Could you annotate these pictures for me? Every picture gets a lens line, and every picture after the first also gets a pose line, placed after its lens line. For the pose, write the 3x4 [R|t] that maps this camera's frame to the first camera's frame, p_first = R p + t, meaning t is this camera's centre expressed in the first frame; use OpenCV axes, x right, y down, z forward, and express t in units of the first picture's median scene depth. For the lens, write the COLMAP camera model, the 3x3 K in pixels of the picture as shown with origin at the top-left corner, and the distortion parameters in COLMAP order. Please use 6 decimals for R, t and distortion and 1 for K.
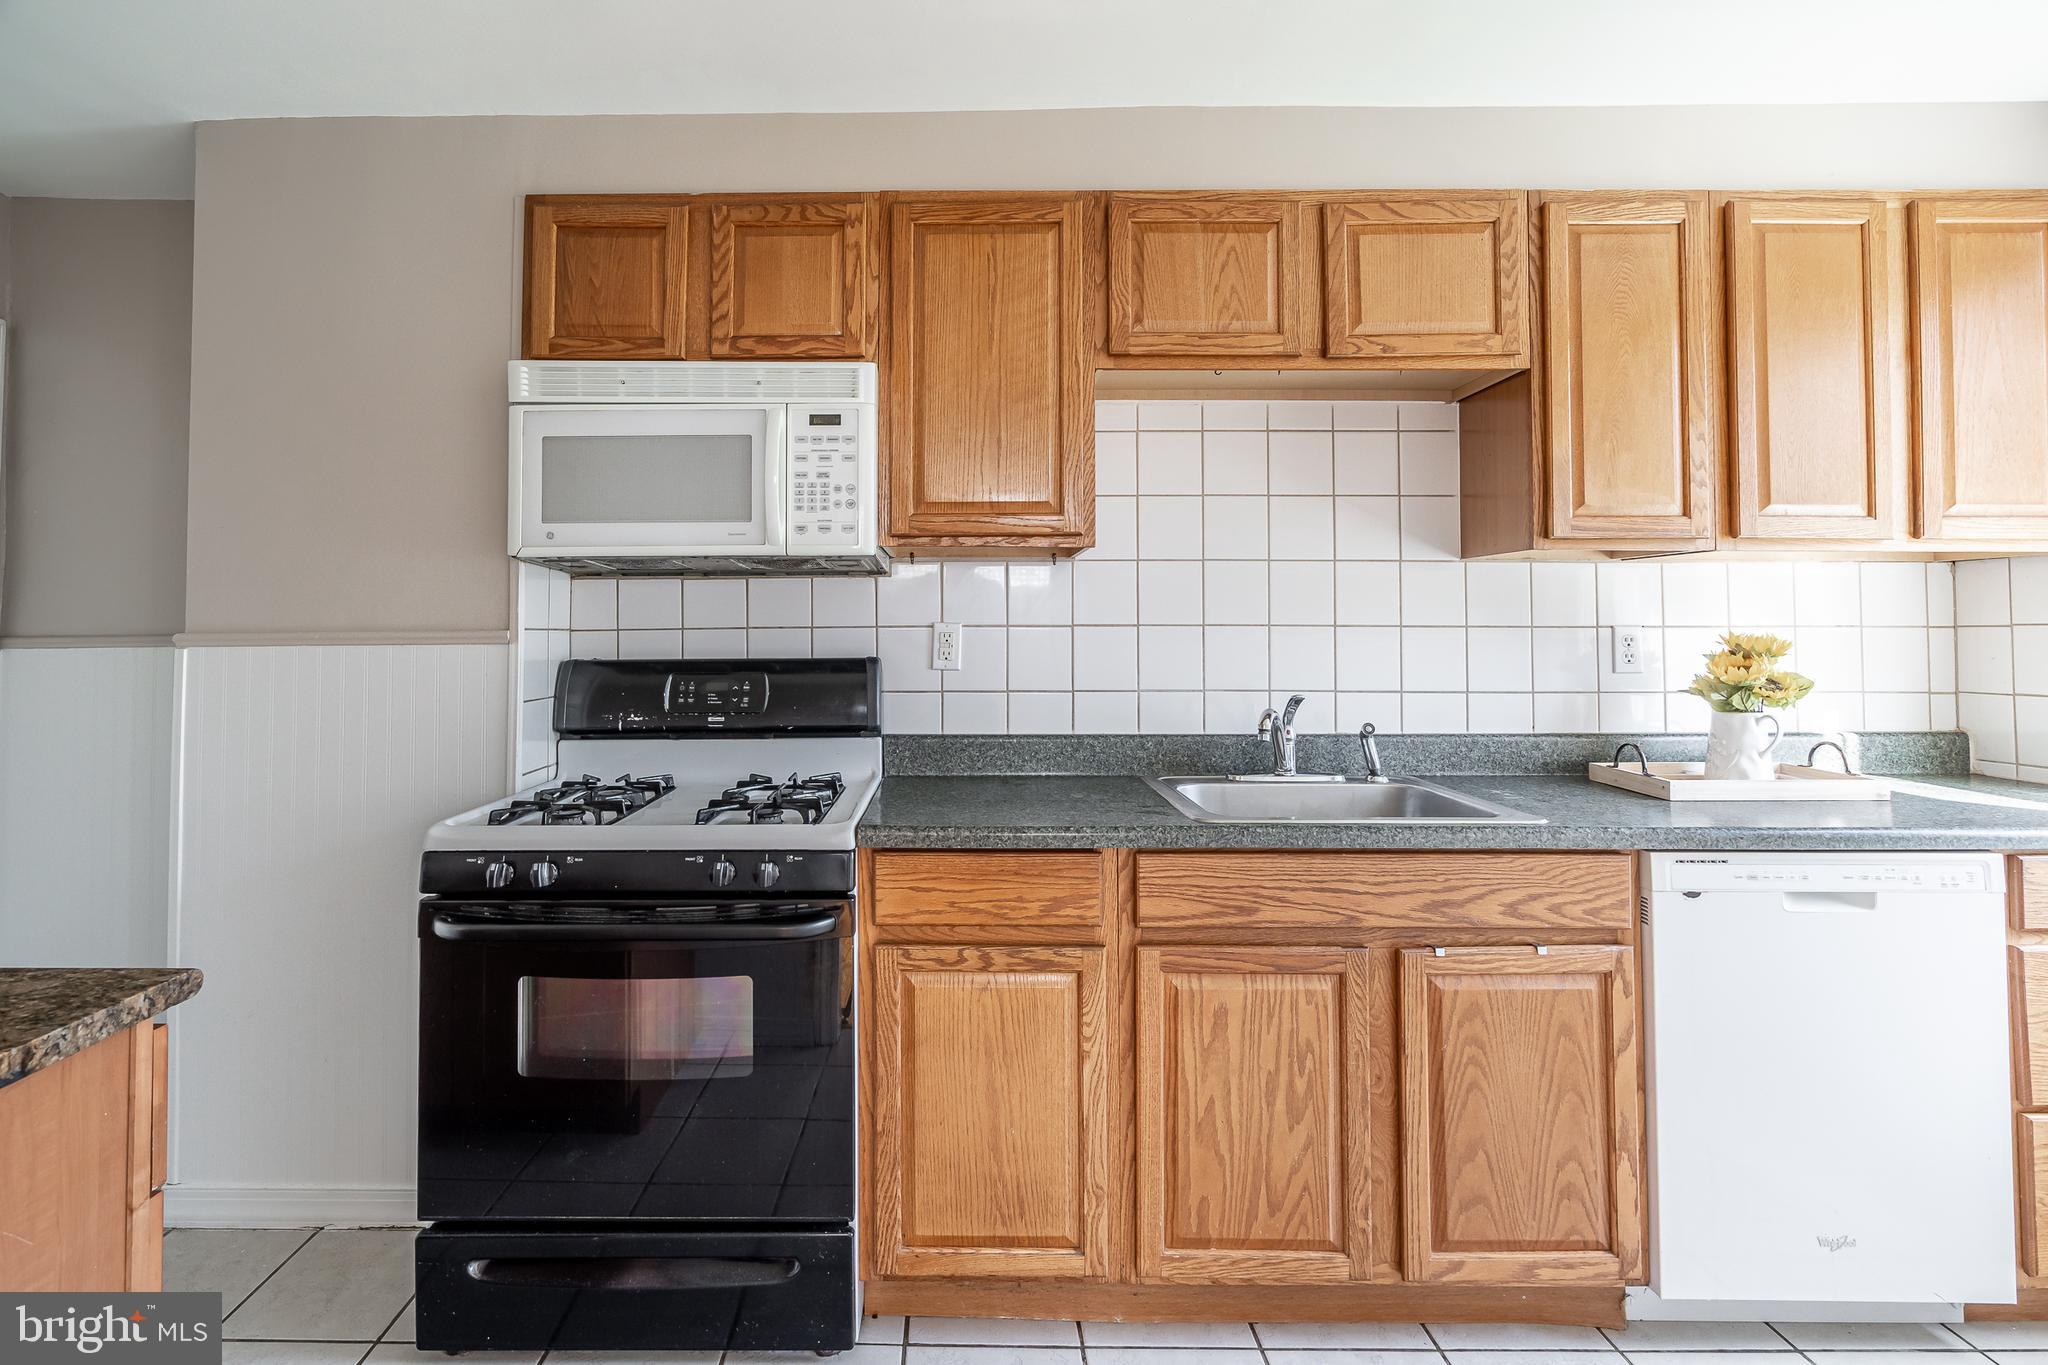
lens RADIAL K [[931.5, 0, 955.6], [0, 931.5, 610.6], [0, 0, 1]] dist [-0.009901, 0.002371]
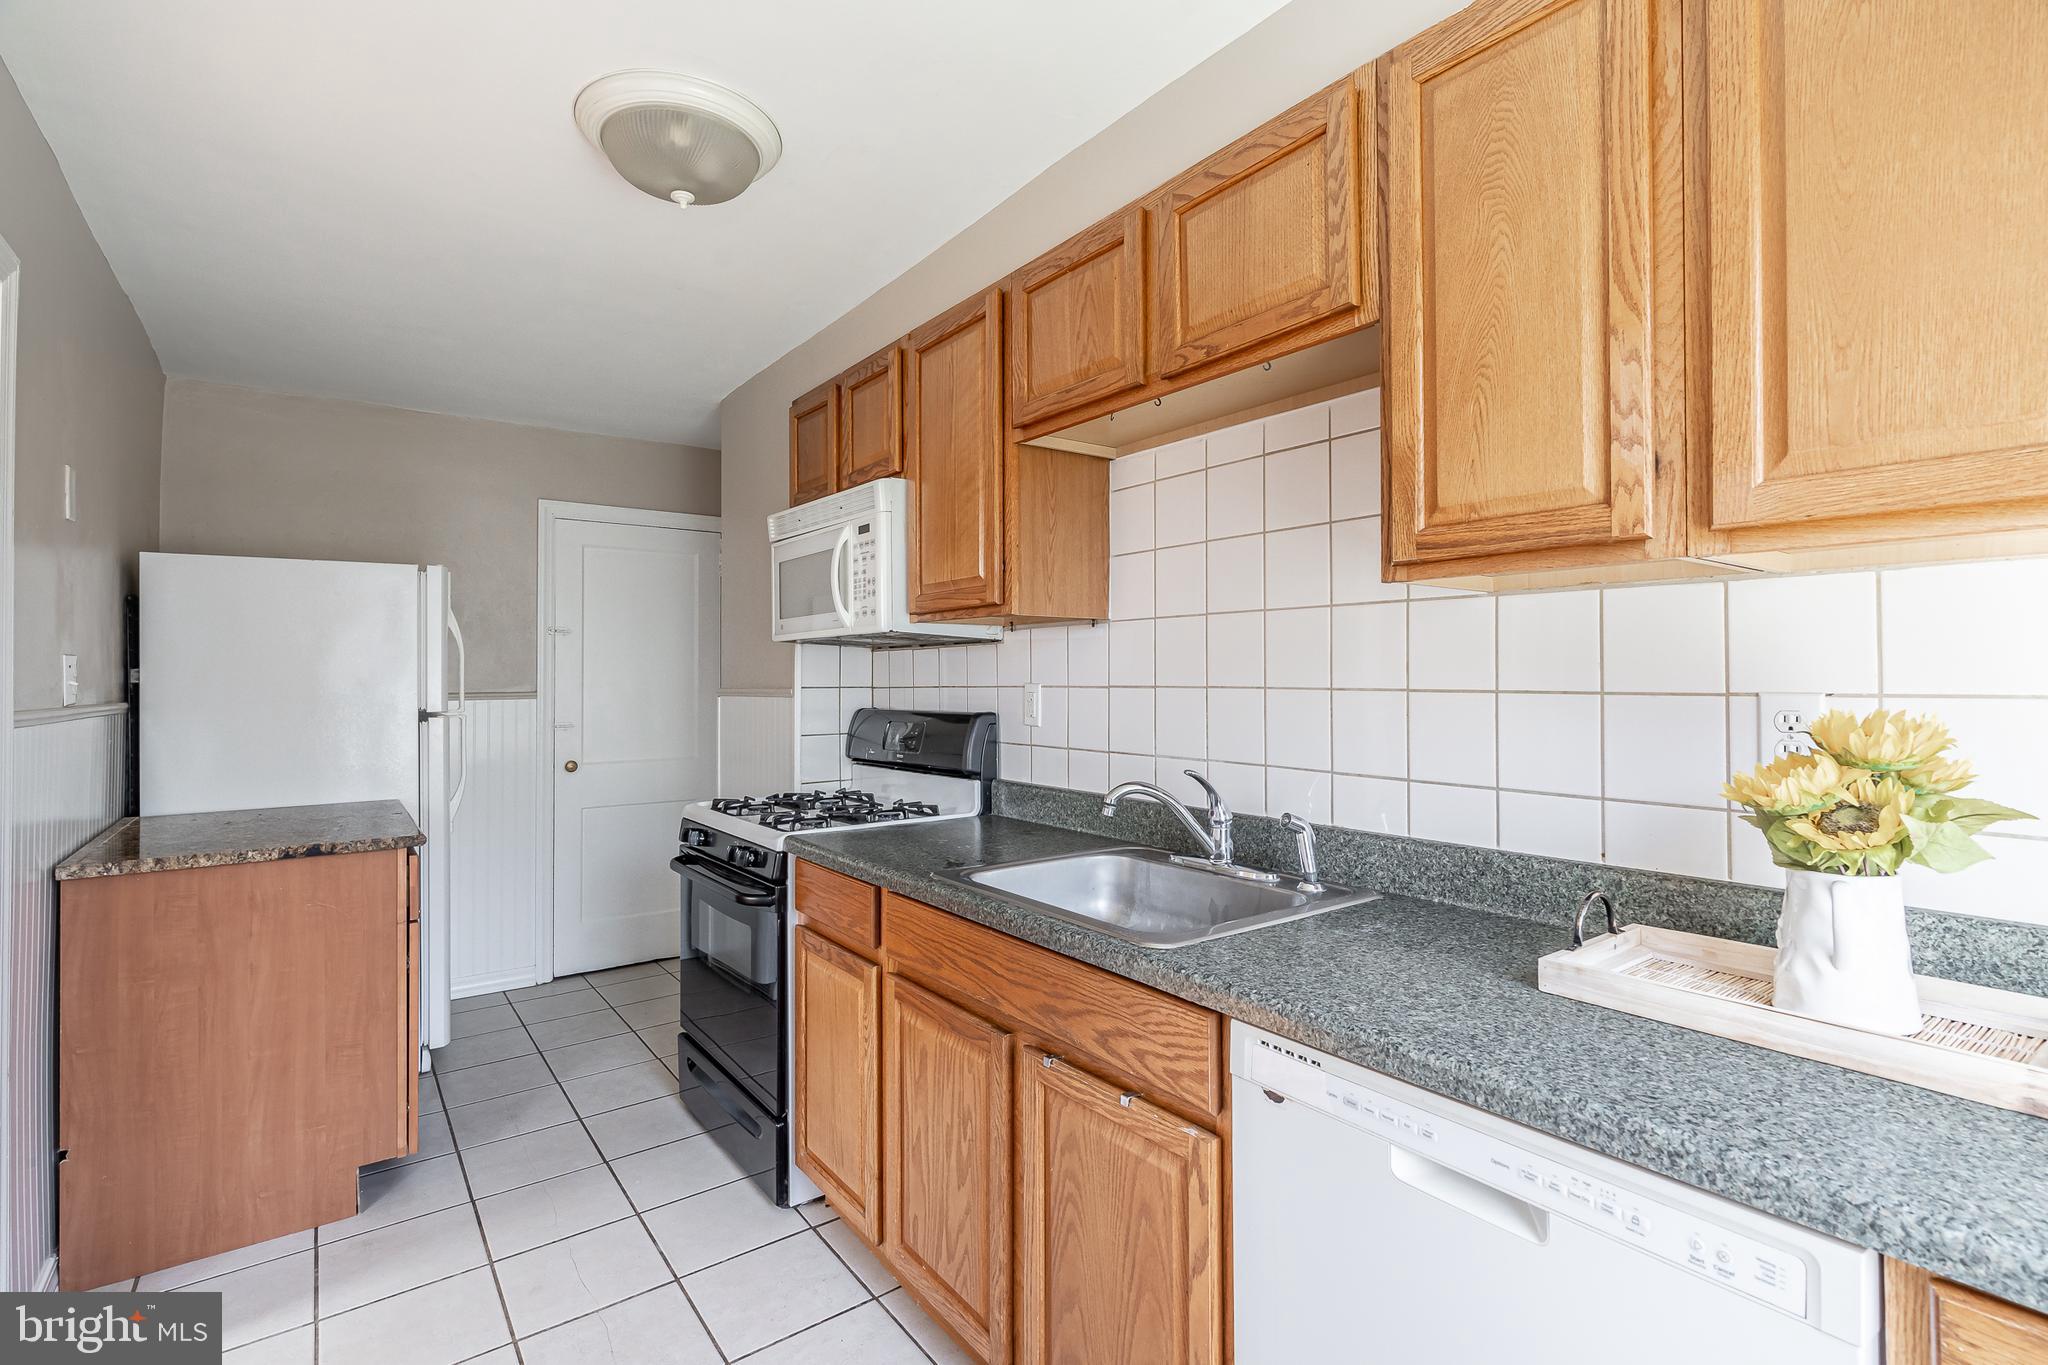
lens RADIAL K [[931.5, 0, 1028.1], [0, 931.5, 672.4], [0, 0, 1]] dist [-0.009901, 0.002371]
pose [[0.619812, -0.006960, -0.784719, 1.012488], [0.021792, 0.999728, 0.008346, -0.011004], [0.784447, -0.022274, 0.619795, 0.368523]]
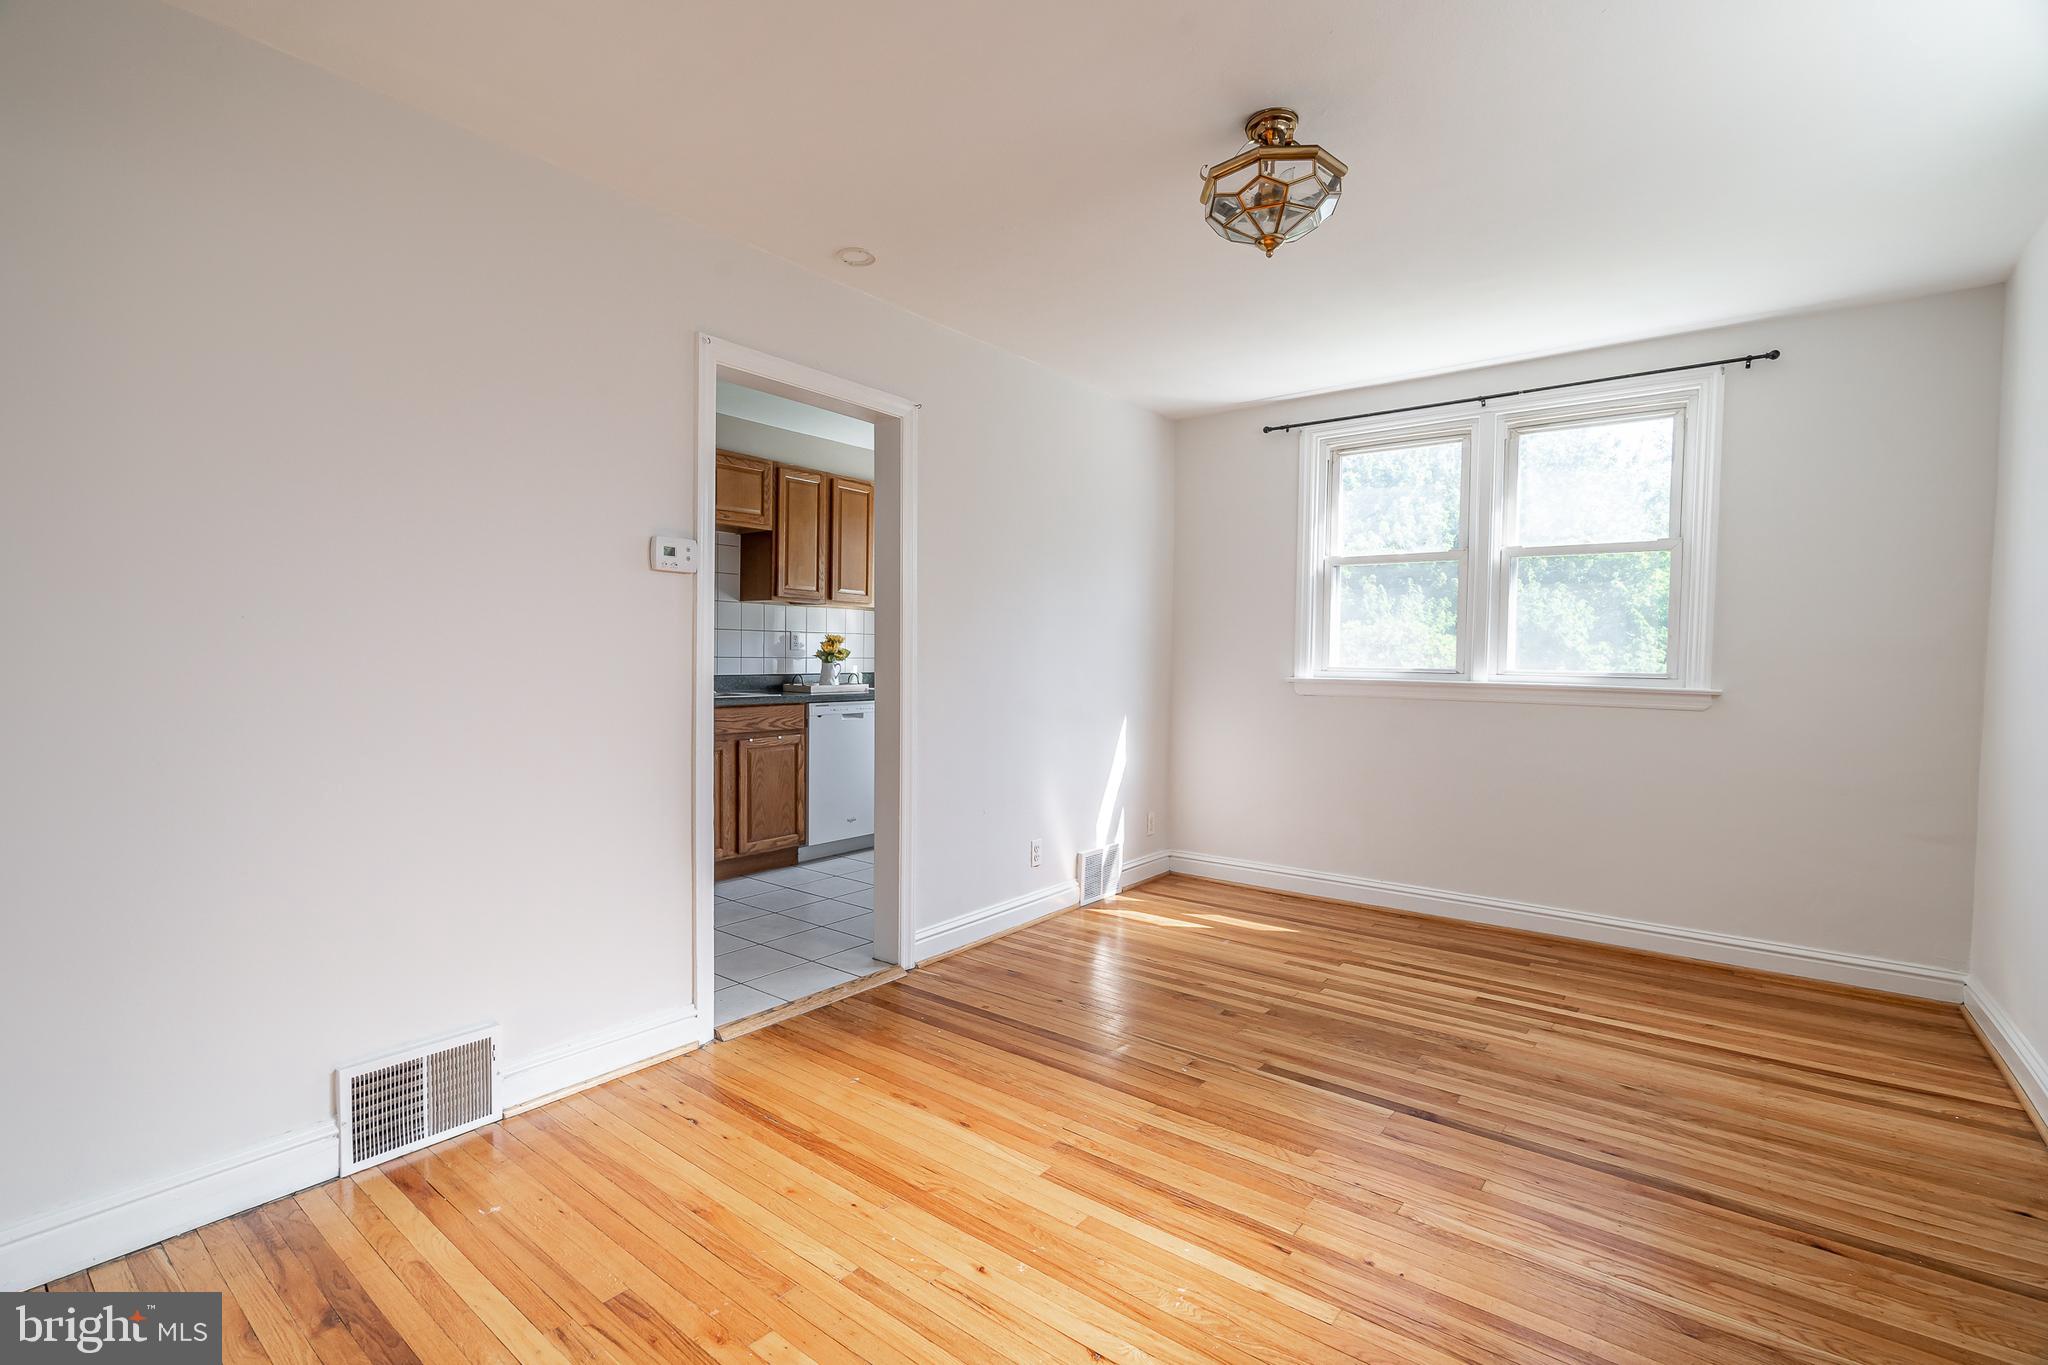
lens RADIAL K [[931.5, 0, 1012.1], [0, 931.5, 674.0], [0, 0, 1]] dist [-0.009901, 0.002371]
pose [[0.607908, -0.009284, 0.793953, -1.078705], [-0.034742, 0.998663, 0.038279, 0.018199], [-0.793247, -0.050854, 0.606773, -1.172327]]
